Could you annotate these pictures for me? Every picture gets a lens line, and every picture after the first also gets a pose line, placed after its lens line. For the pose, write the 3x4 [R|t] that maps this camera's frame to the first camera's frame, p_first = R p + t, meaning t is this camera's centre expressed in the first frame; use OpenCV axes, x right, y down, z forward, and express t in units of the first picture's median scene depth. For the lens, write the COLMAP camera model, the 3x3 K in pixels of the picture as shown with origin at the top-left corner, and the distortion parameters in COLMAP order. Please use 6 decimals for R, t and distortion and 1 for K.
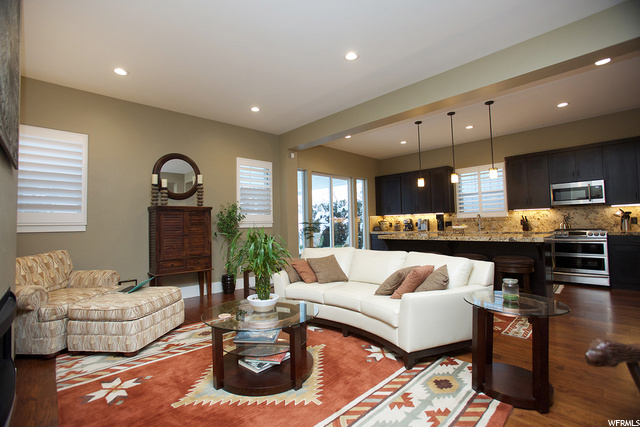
lens RADIAL K [[292.6, 0, 320.0], [0, 292.6, 213.5], [0, 0, 1]] dist [-0.066583, 0.029801]
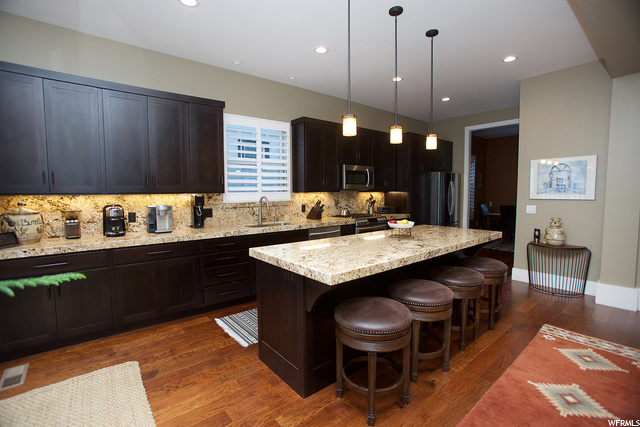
lens RADIAL K [[292.6, 0, 320.0], [0, 292.6, 213.5], [0, 0, 1]] dist [-0.066583, 0.029801]
pose [[0.070178, -0.054533, 0.996043, -0.084125], [-0.035318, 0.997743, 0.057115, -0.001949], [-0.996909, -0.039186, 0.068094, 1.016936]]
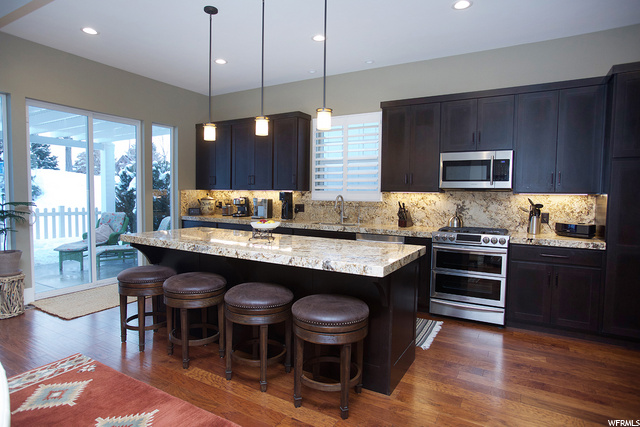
lens RADIAL K [[357.4, 0, 320.0], [0, 357.4, 213.5], [0, 0, 1]] dist [-0.026505, 0.000731]
pose [[0.960191, 0.017250, 0.278810, 0.364038], [-0.044090, 0.994940, 0.090284, -0.032011], [-0.275841, -0.098983, 0.956093, 0.340245]]
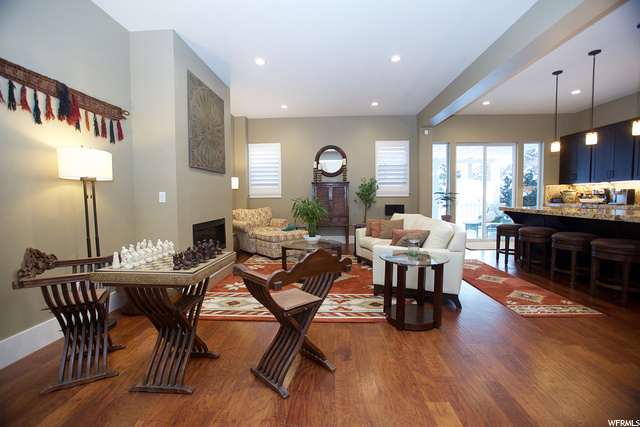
lens RADIAL K [[295.2, 0, 329.4], [0, 295.2, 208.9], [0, 0, 1]] dist [-0.001880, 0.009087]
pose [[0.714273, 0.044500, -0.698451, 0.492314], [0.021396, 0.996122, 0.085347, -0.013537], [0.699540, -0.075905, 0.710551, -0.085938]]
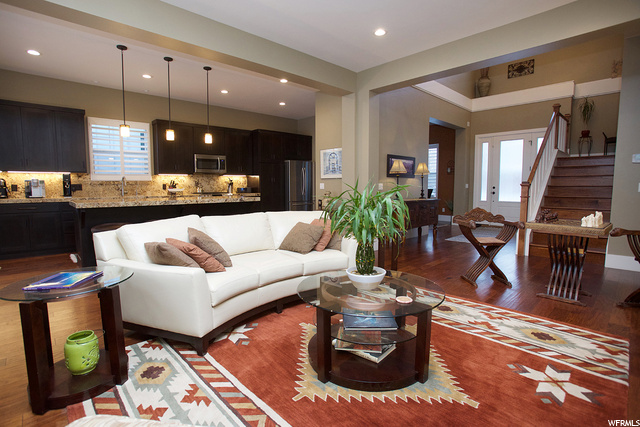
lens RADIAL K [[315.8, 0, 304.7], [0, 315.8, 213.7], [0, 0, 1]] dist [0.016173, 0.000107]
pose [[0.025335, -0.072326, 0.997059, -0.496538], [-0.033070, 0.996773, 0.073145, 0.031311], [-0.999132, -0.034826, 0.022861, 0.516618]]
